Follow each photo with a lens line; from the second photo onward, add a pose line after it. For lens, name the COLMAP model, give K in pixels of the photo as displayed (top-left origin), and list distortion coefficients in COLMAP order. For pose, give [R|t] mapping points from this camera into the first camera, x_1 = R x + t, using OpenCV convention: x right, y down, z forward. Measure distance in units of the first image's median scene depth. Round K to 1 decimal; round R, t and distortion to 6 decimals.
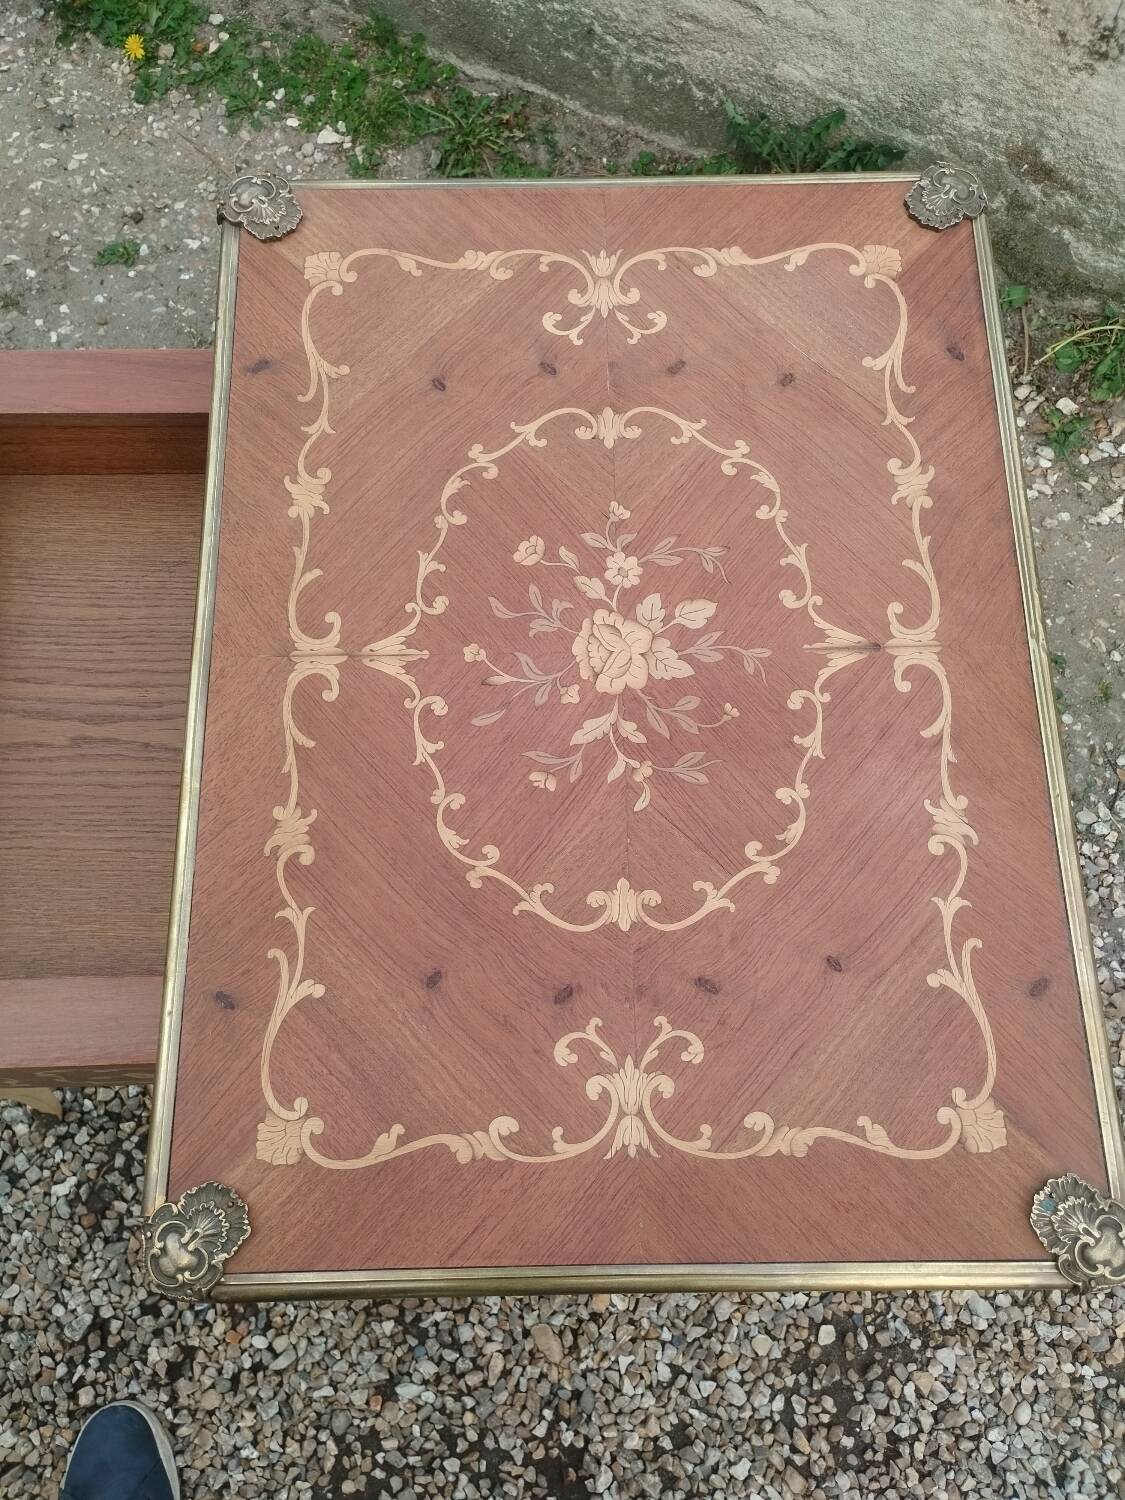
lens RADIAL K [[1277.1, 0, 567.2], [0, 1277.1, 753.3], [0, 0, 1]] dist [0.053719, -0.075398]
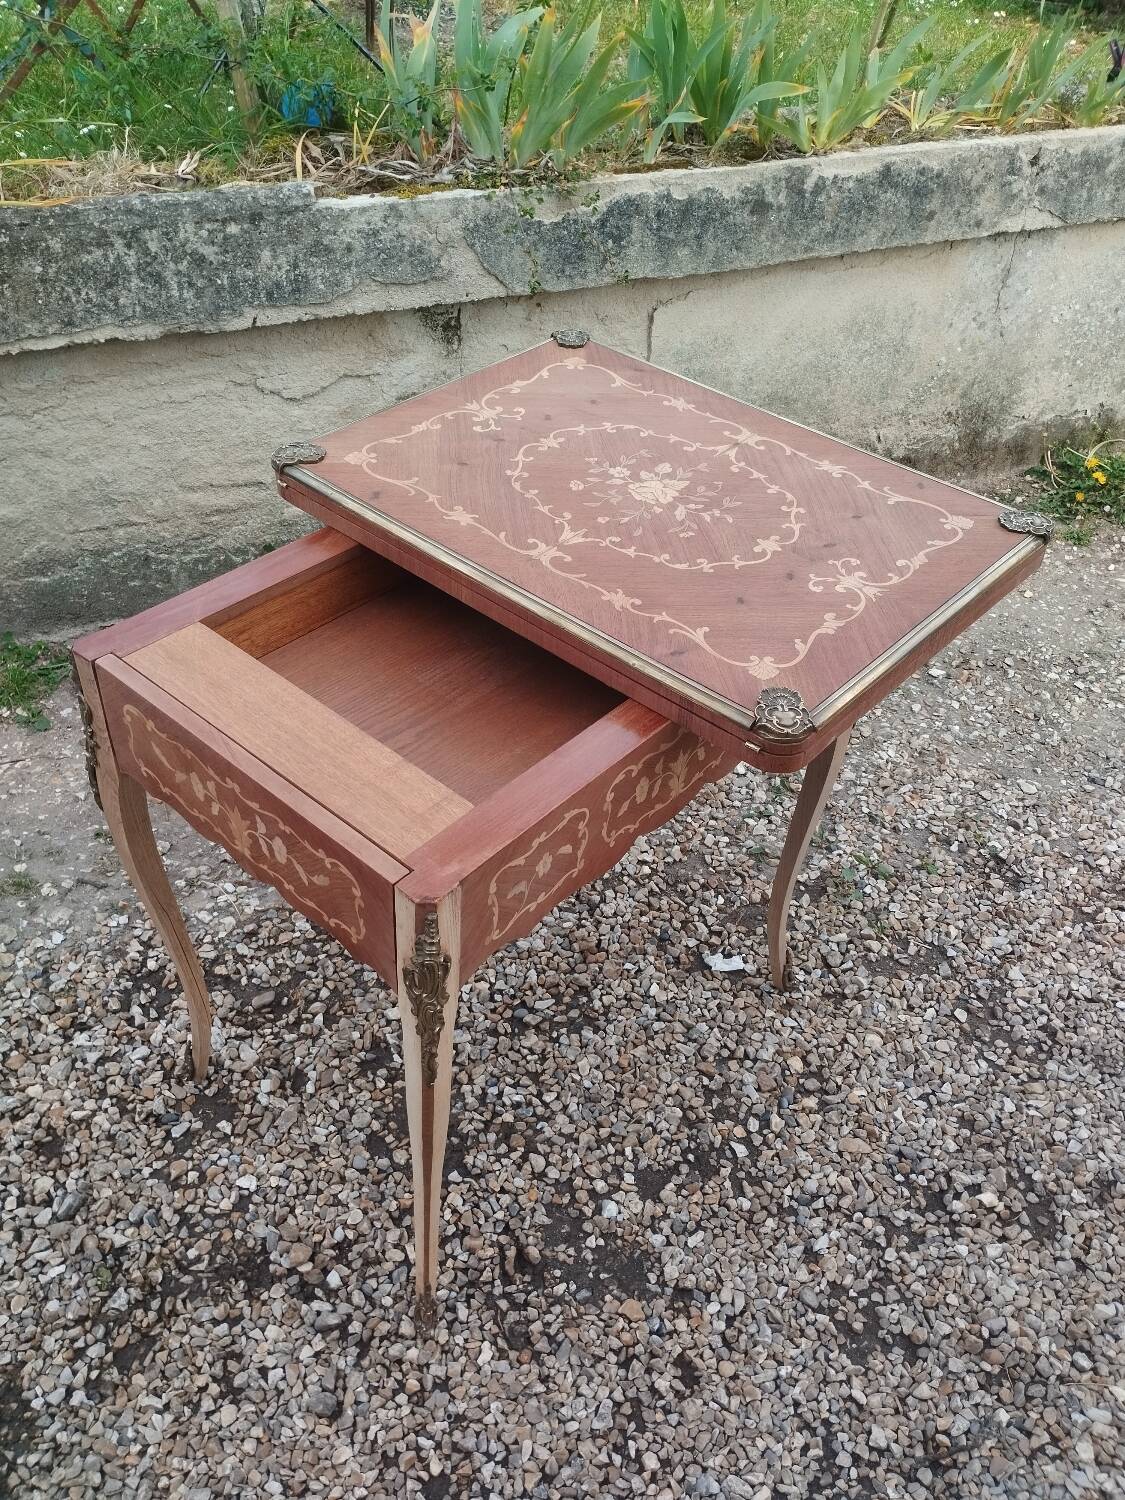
lens RADIAL K [[1263.6, 0, 565.7], [0, 1263.6, 749.8], [0, 0, 1]] dist [0.050824, -0.074899]
pose [[0.677750, -0.462984, 0.571227, -0.730769], [0.683878, 0.682308, -0.258392, 0.323645], [-0.270121, 0.565774, 0.779060, -0.099141]]
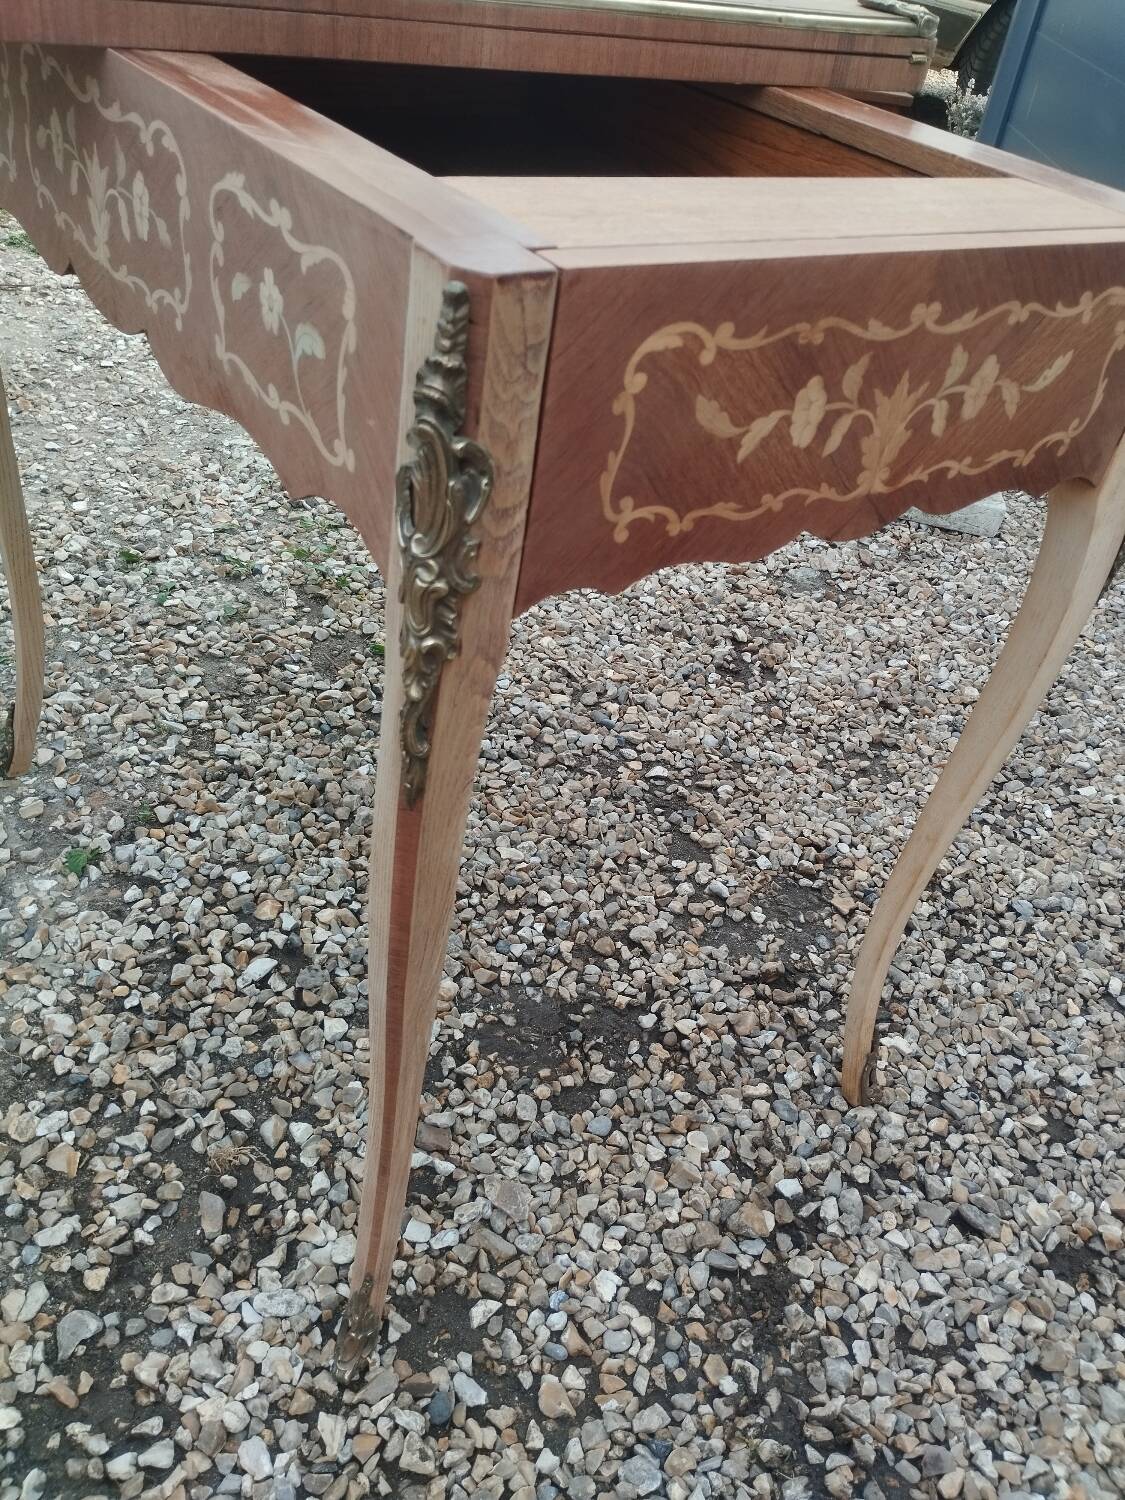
lens RADIAL K [[1277.1, 0, 567.2], [0, 1277.1, 753.3], [0, 0, 1]] dist [0.053719, -0.075398]
pose [[-0.560527, -0.568040, 0.602610, -0.682376], [0.717234, 0.030772, 0.696152, -0.405446], [-0.413986, 0.822425, 0.390170, 0.632966]]
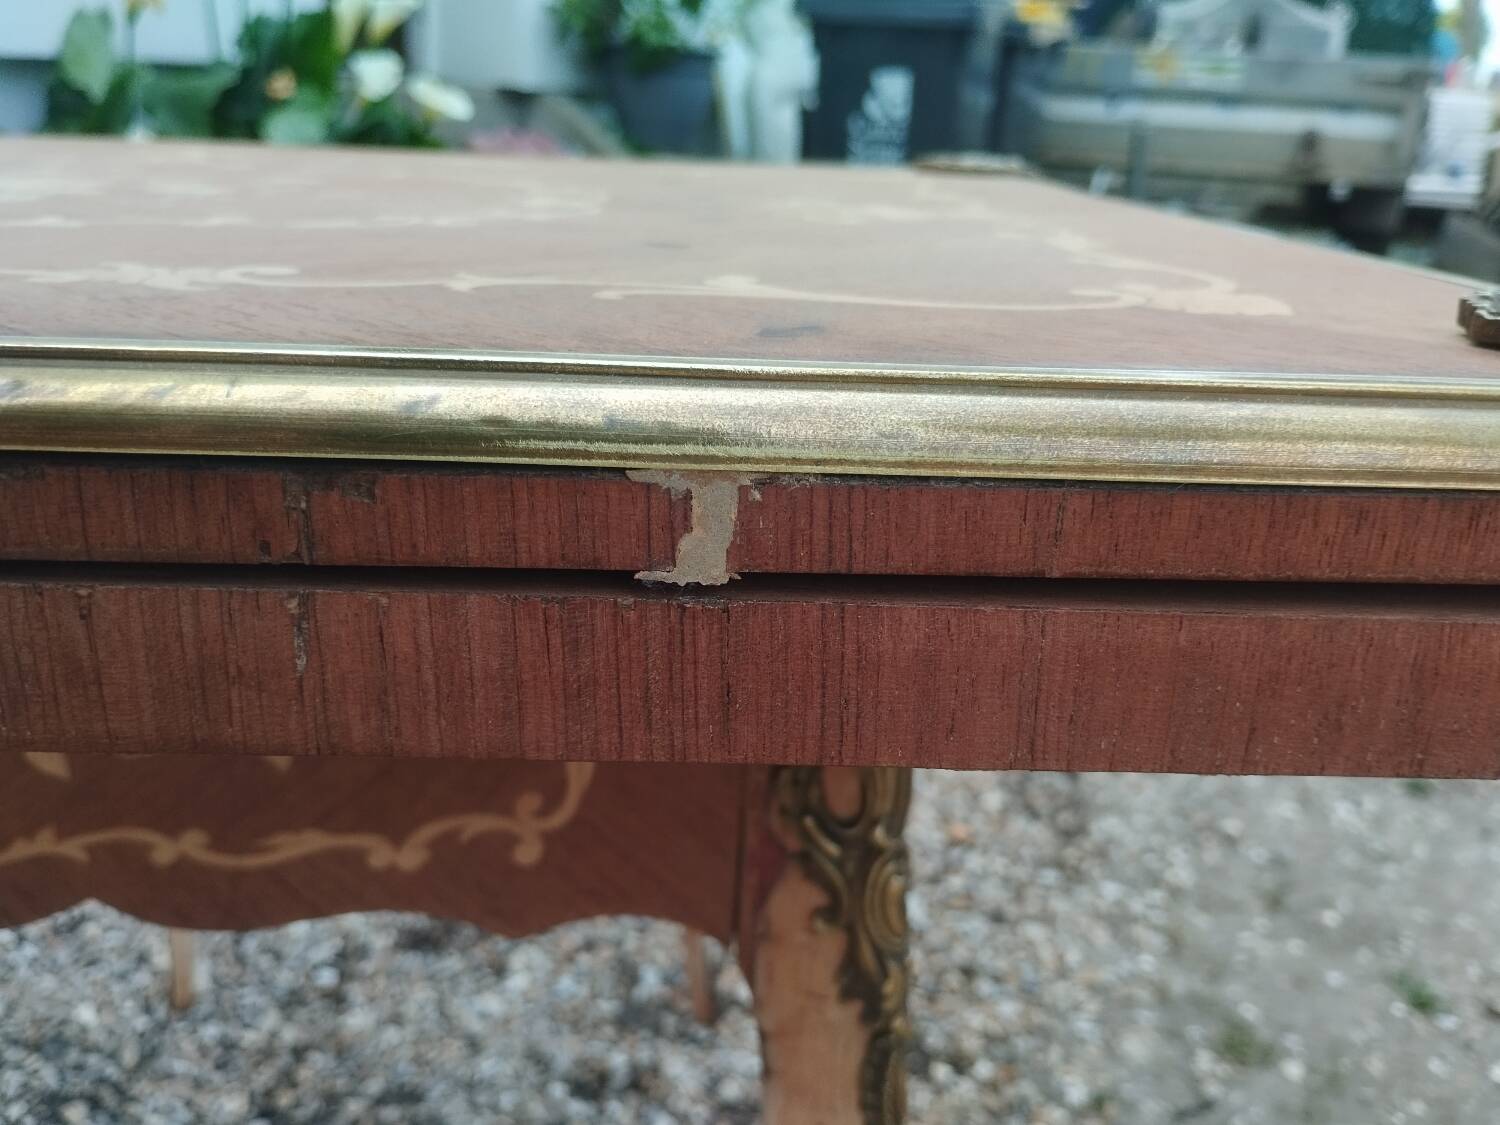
lens RADIAL K [[1281.0, 0, 752.5], [0, 1281.0, 558.2], [0, 0, 1]] dist [0.057612, -0.099948]
pose [[0.029389, 0.313823, -0.949027, 0.314319], [-0.958322, 0.278770, 0.062506, -0.201153], [0.284176, 0.907636, 0.308936, 0.624814]]
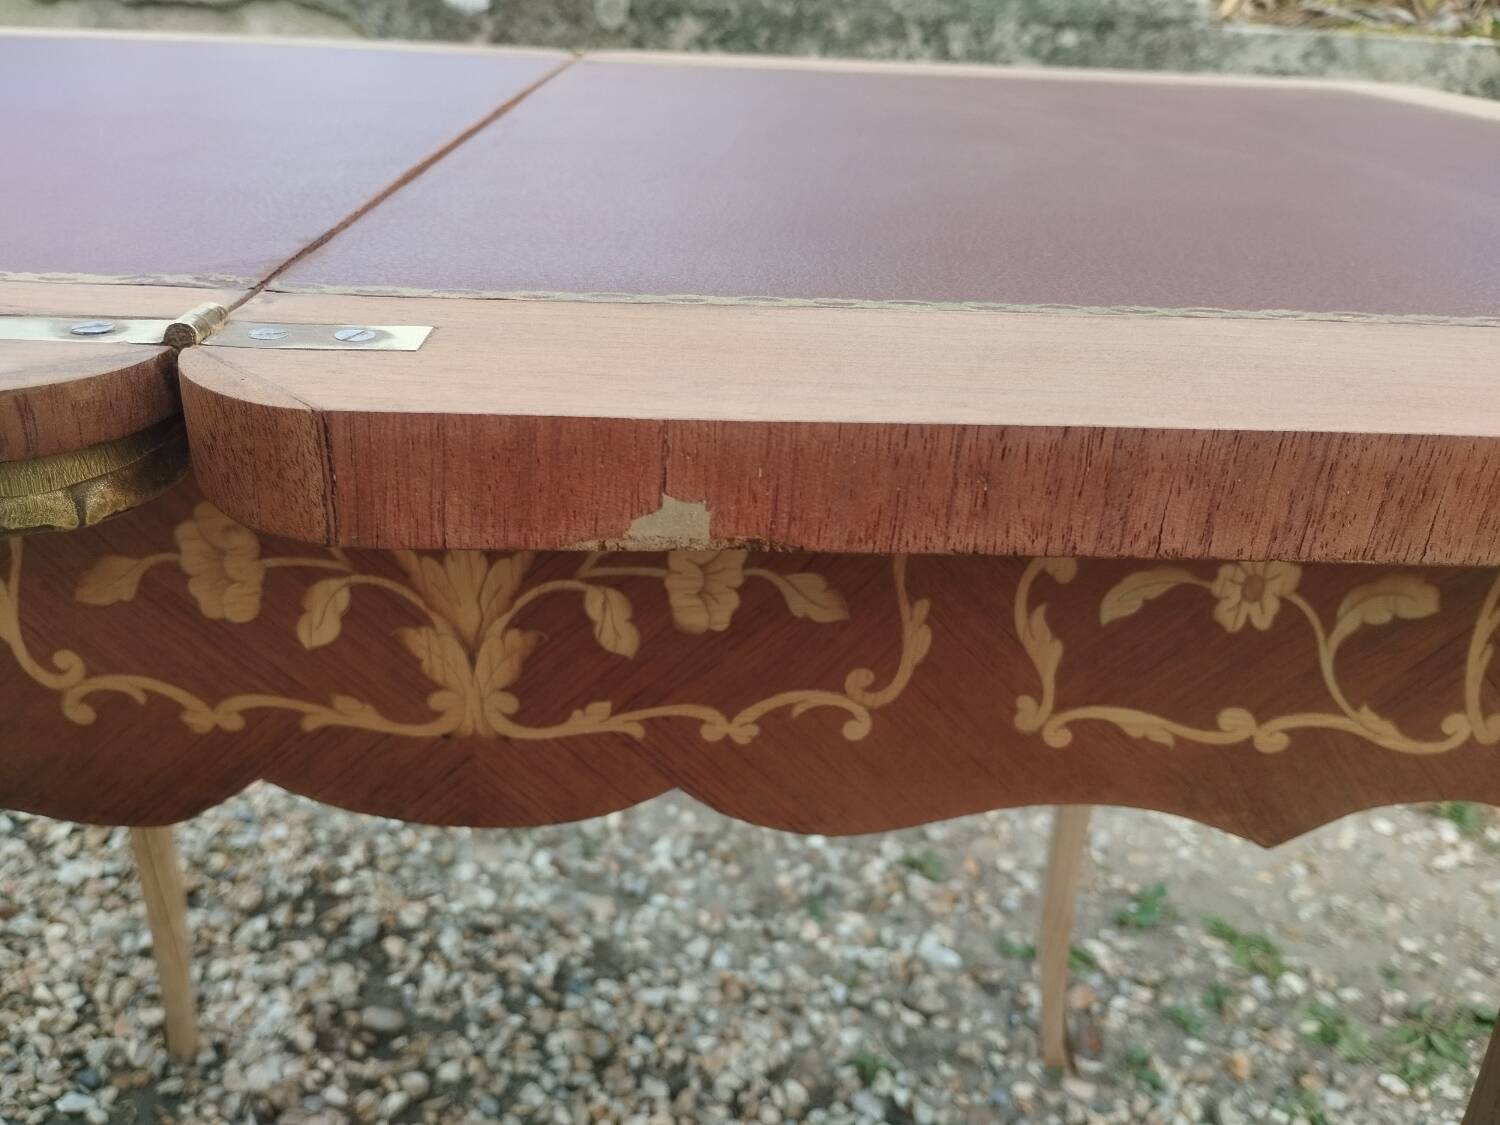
lens RADIAL K [[1281.0, 0, 752.5], [0, 1281.0, 558.2], [0, 0, 1]] dist [0.057612, -0.099948]
pose [[0.999502, 0.024587, 0.019756, -0.103527], [-0.002313, 0.681813, -0.731523, 0.318467], [-0.031456, 0.731113, 0.681530, 0.436947]]
